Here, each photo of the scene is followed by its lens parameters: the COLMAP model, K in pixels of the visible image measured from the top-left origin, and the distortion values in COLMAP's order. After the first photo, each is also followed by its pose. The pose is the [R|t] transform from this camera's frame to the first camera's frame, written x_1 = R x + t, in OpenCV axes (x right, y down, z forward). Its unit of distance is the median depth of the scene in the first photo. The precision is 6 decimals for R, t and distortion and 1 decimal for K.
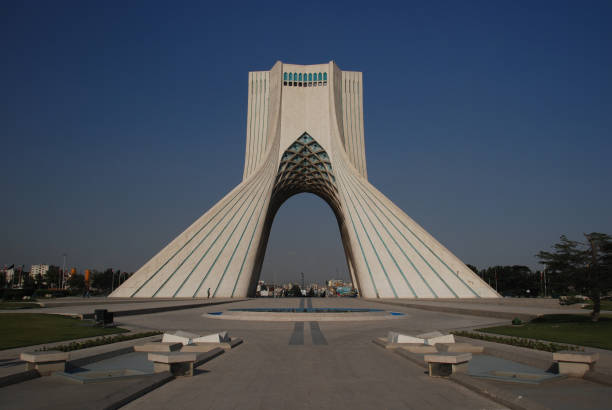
lens RADIAL K [[582.1, 0, 306.0], [0, 582.1, 205.0], [0, 0, 1]] dist [-0.139388, 0.001076]
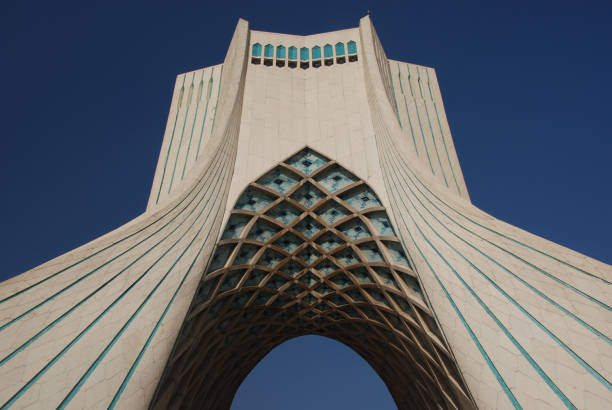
lens RADIAL K [[610.3, 0, 299.6], [0, 610.3, 204.8], [0, 0, 1]] dist [-0.084439, 0.009303]
pose [[0.999438, -0.027032, -0.019835, 0.001086], [0.012662, 0.852084, -0.523252, 0.103360], [0.031046, 0.522706, 0.851947, 0.694007]]
